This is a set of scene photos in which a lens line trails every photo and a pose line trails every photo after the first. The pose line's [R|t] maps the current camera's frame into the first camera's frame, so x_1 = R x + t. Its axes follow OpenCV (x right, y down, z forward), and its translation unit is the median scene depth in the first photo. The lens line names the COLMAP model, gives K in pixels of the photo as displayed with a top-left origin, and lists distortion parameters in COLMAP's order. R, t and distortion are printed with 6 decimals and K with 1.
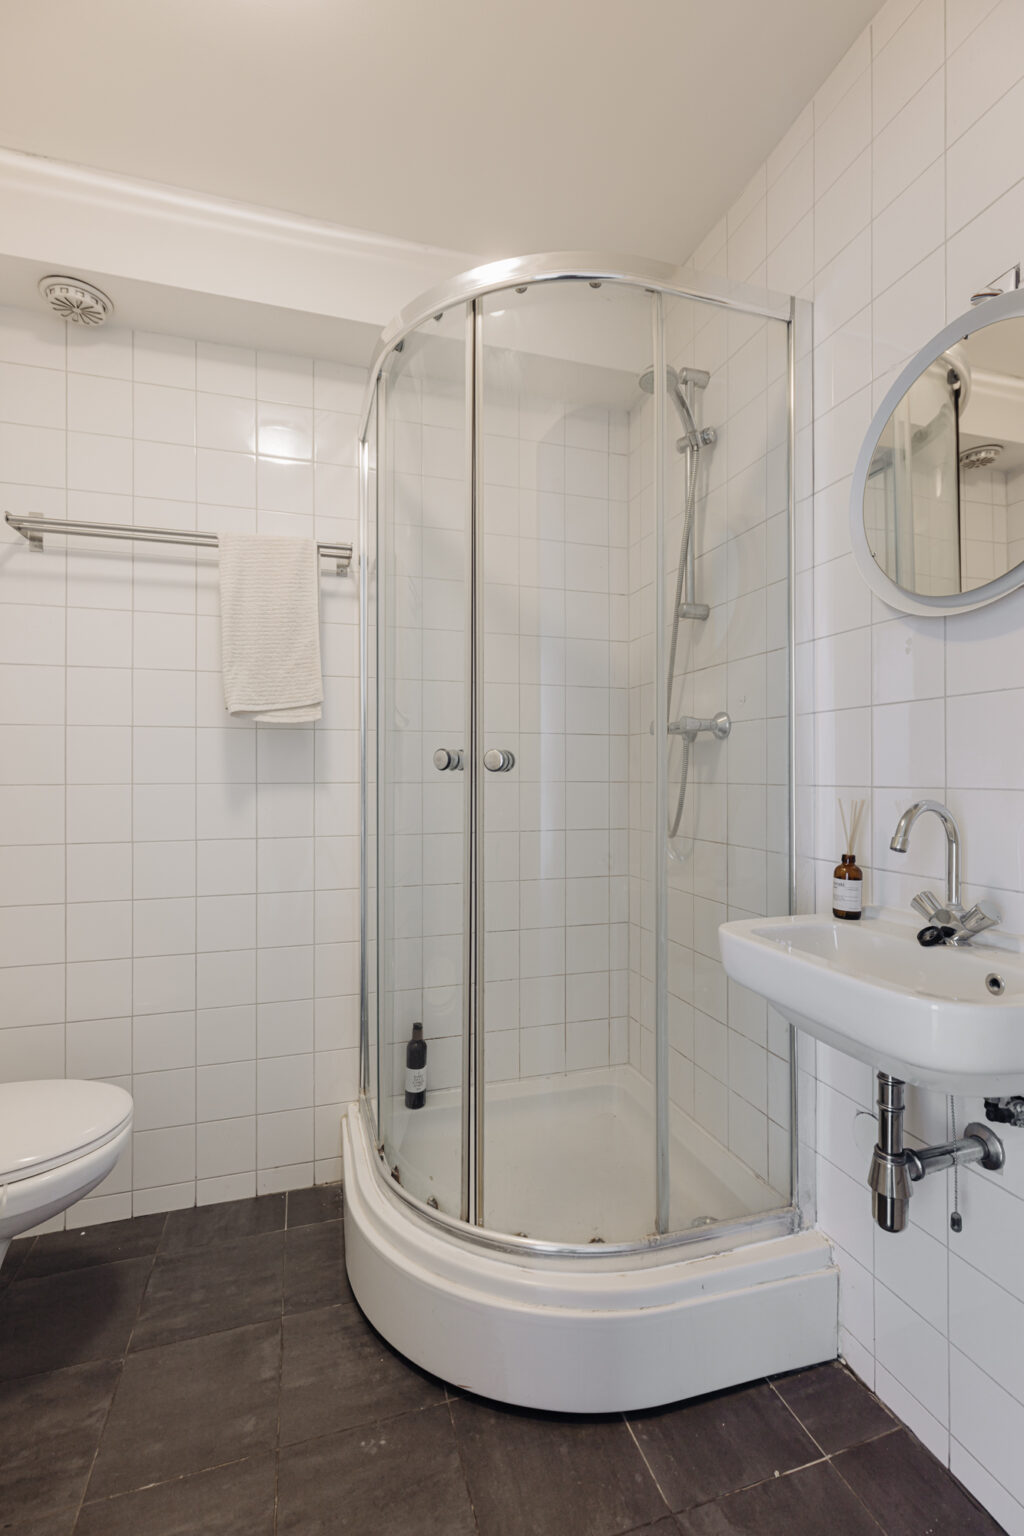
lens RADIAL K [[705.3, 0, 501.5], [0, 705.3, 767.9], [0, 0, 1]] dist [0.023160, -0.006744]
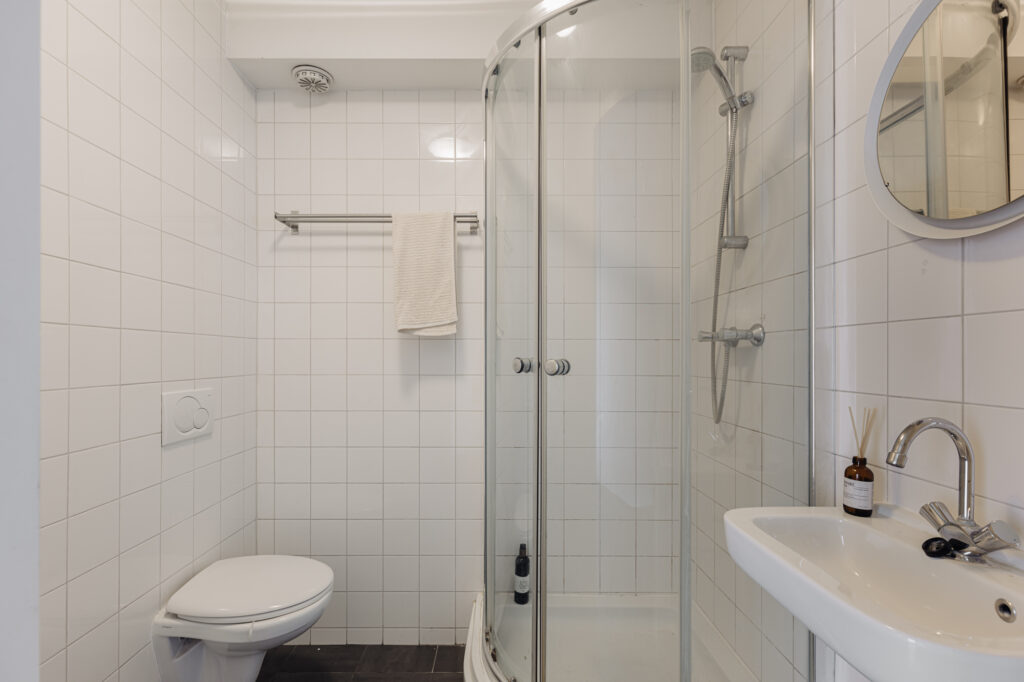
lens RADIAL K [[470.2, 0, 486.4], [0, 470.2, 356.1], [0, 0, 1]] dist [0.023160, -0.006744]
pose [[0.955341, 0.002285, -0.295496, 0.107174], [-0.000591, 0.999983, 0.005822, -0.028385], [0.295504, -0.005388, 0.955326, 0.082411]]
